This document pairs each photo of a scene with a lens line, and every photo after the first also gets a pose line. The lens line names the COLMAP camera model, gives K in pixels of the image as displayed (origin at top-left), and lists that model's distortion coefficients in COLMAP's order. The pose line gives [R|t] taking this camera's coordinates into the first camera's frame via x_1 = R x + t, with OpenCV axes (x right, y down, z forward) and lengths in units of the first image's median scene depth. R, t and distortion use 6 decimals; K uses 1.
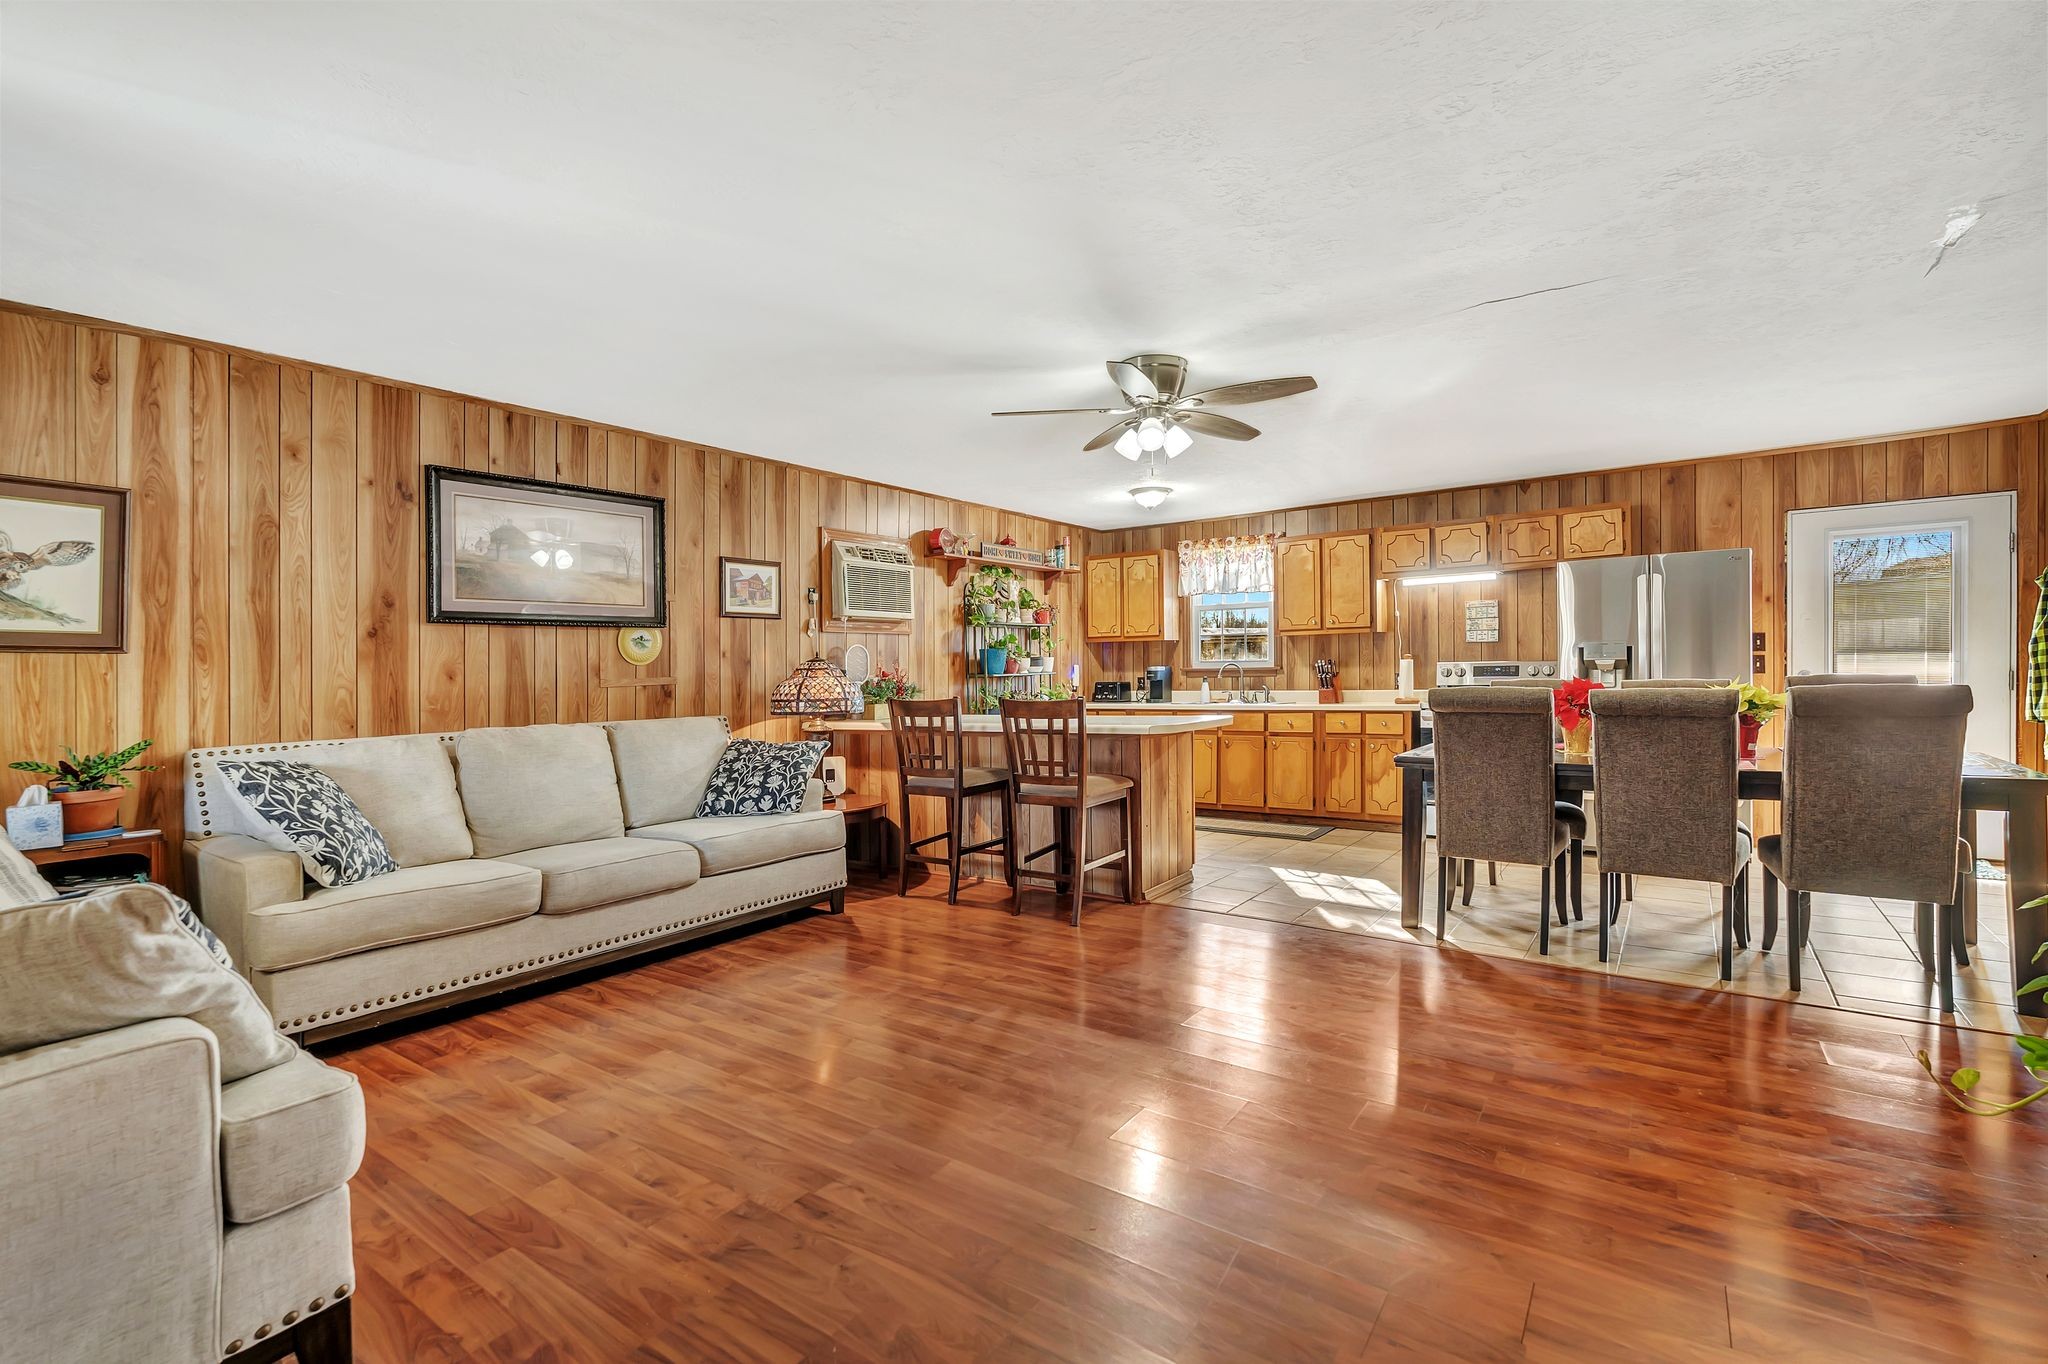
lens RADIAL K [[817.0, 0, 1024.0], [0, 817.0, 682.0], [0, 0, 1]] dist [-0.001016, -0.000010]
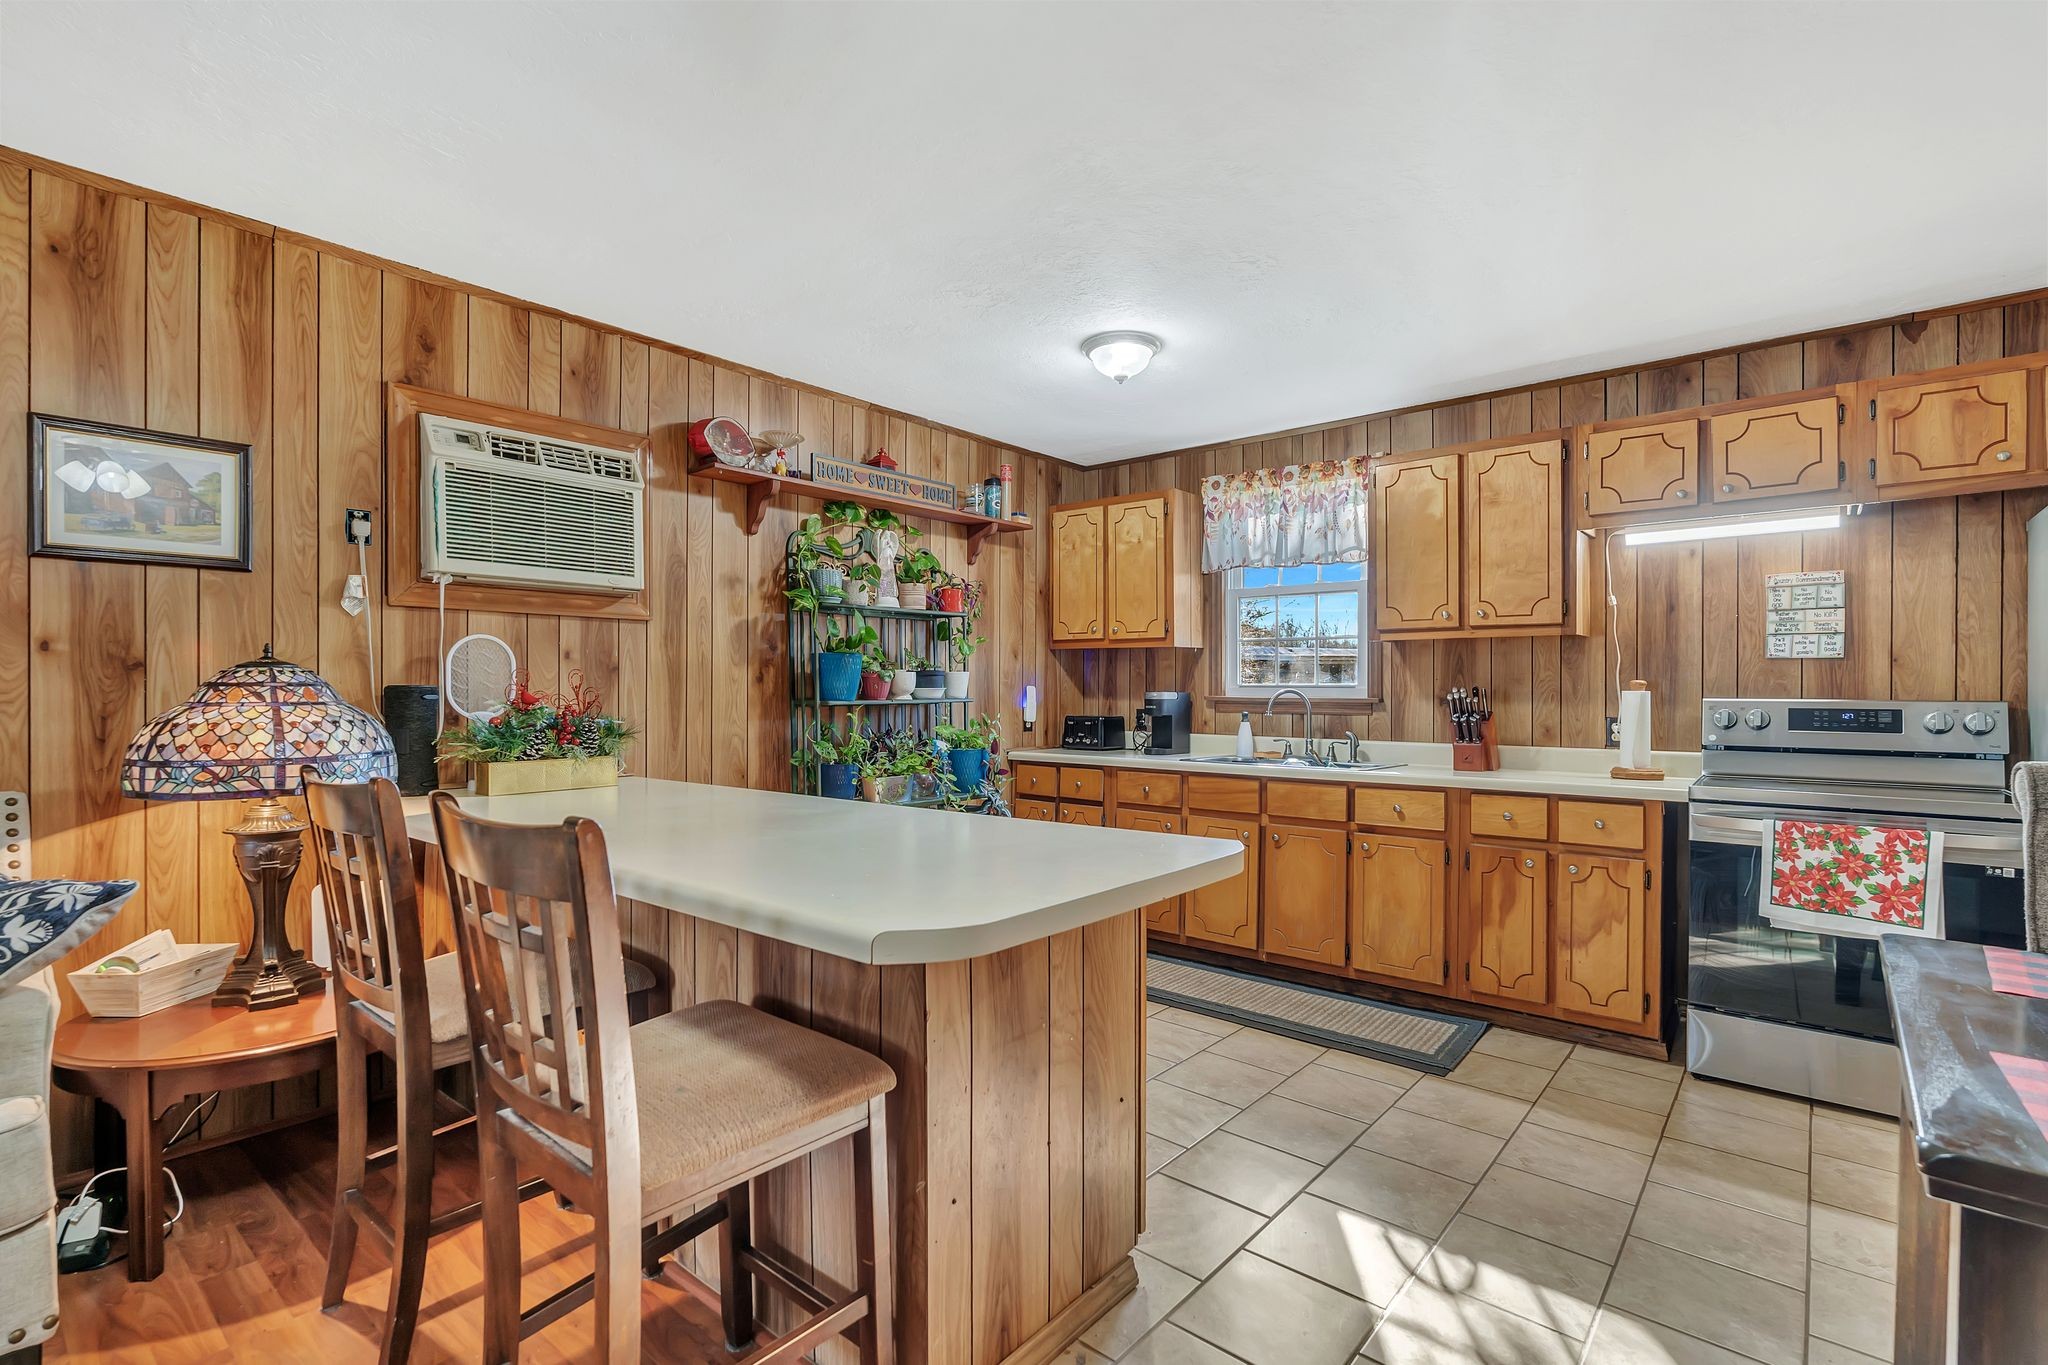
lens RADIAL K [[928.0, 0, 1025.8], [0, 928.0, 685.6], [0, 0, 1]] dist [-0.004573, 0.000775]
pose [[0.998321, 0.021161, -0.053924, 0.122434], [-0.022143, 0.999599, -0.017678, -0.011803], [0.053528, 0.018842, 0.998389, 0.405307]]
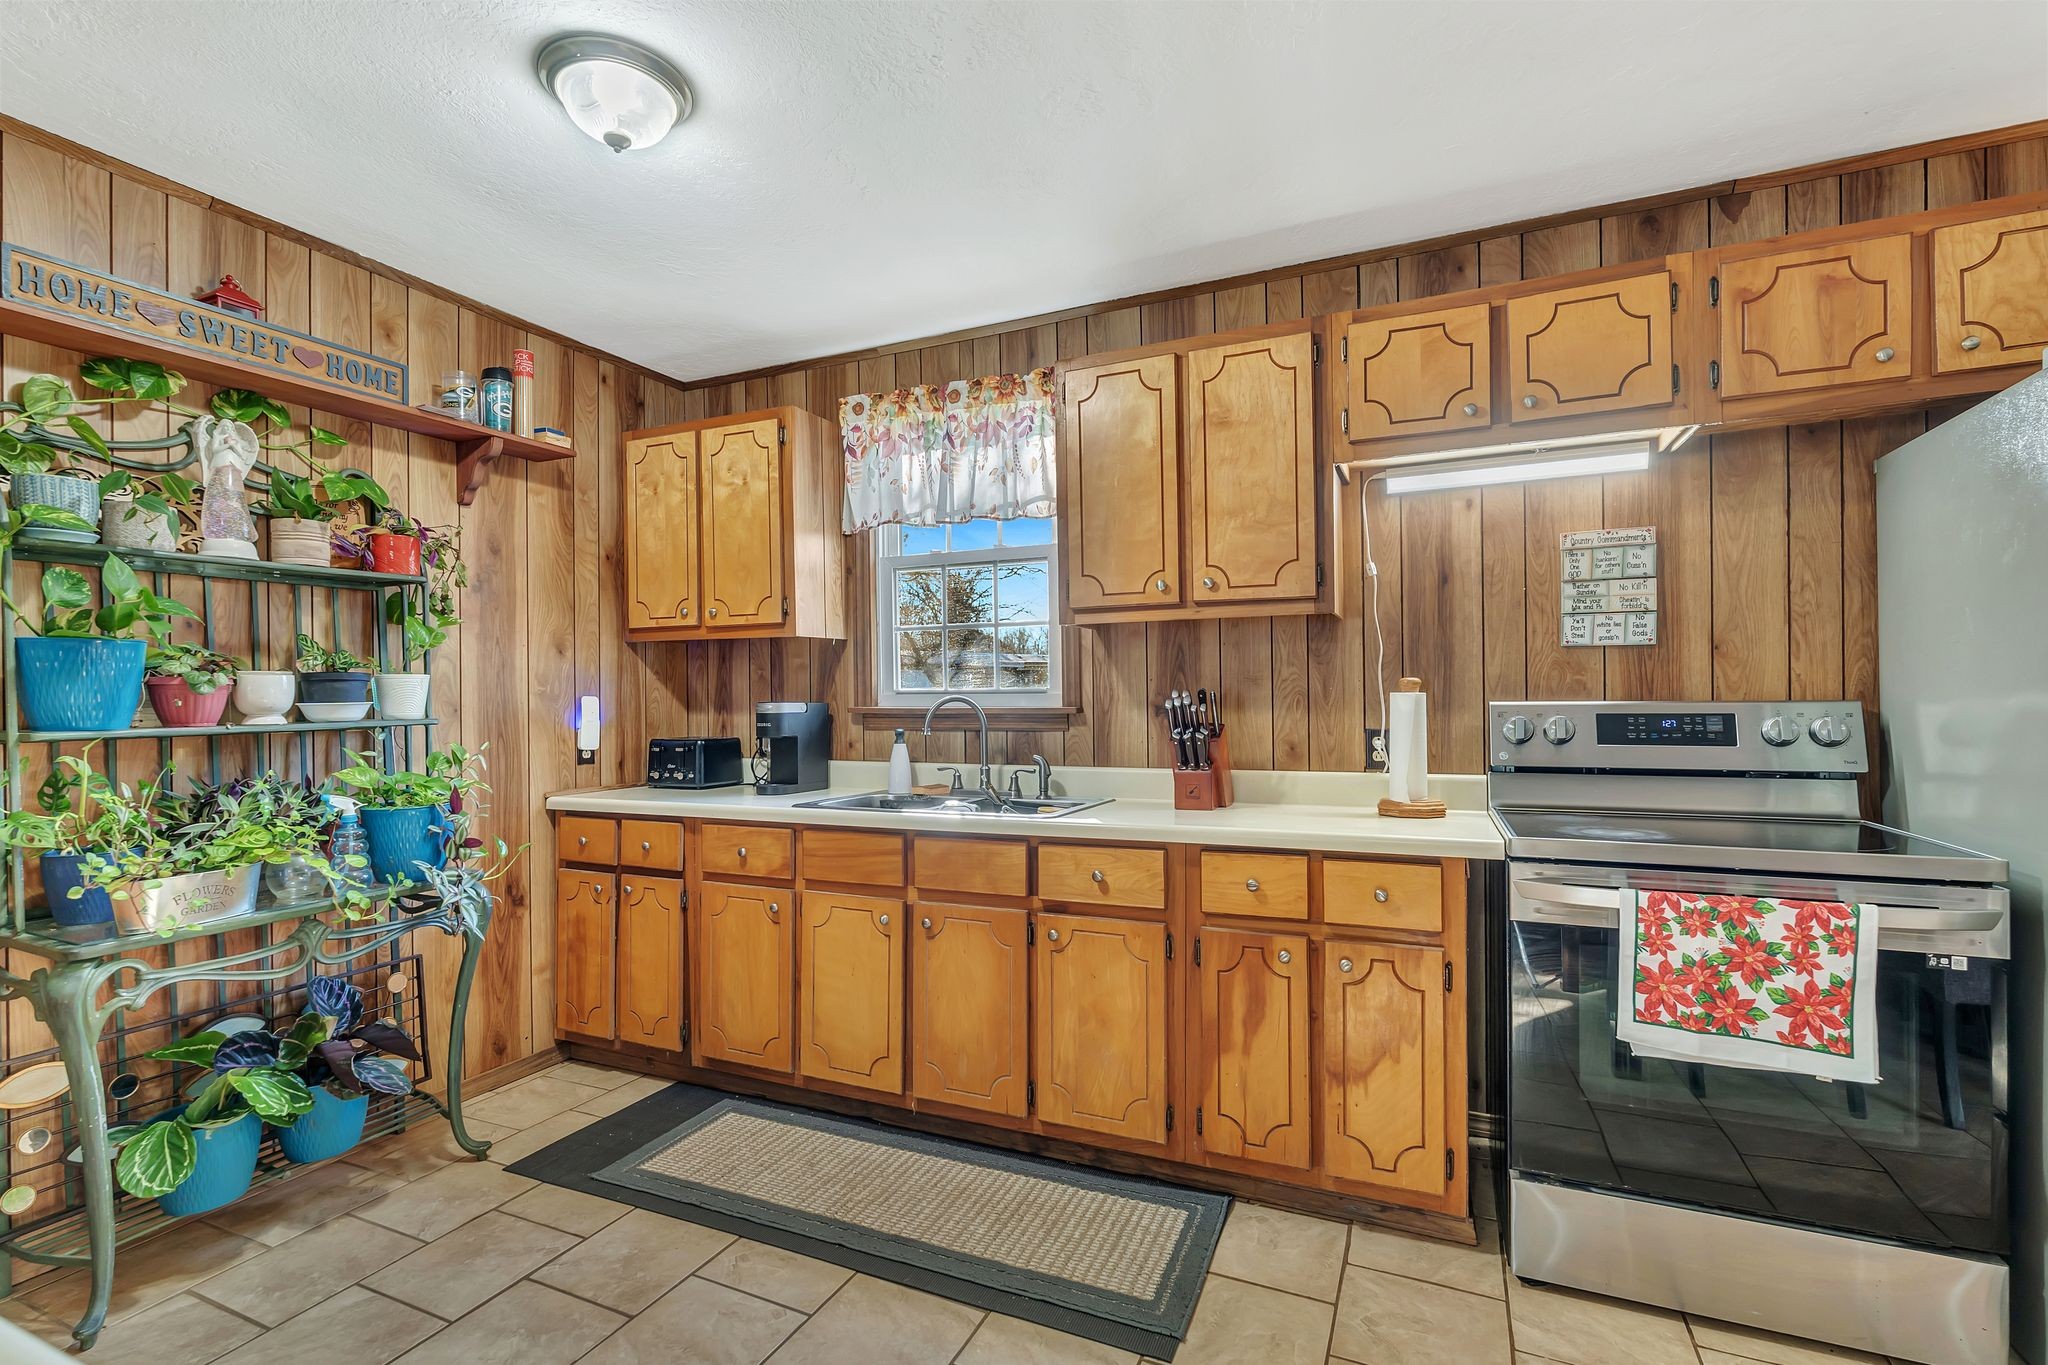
lens RADIAL K [[954.8, 0, 1030.7], [0, 954.8, 690.2], [0, 0, 1]] dist [-0.010000, -0.000315]
pose [[0.971578, 0.008913, 0.236551, 0.204289], [-0.003357, 0.999709, -0.023880, -0.017330], [-0.236695, 0.022407, 0.971326, 0.621471]]
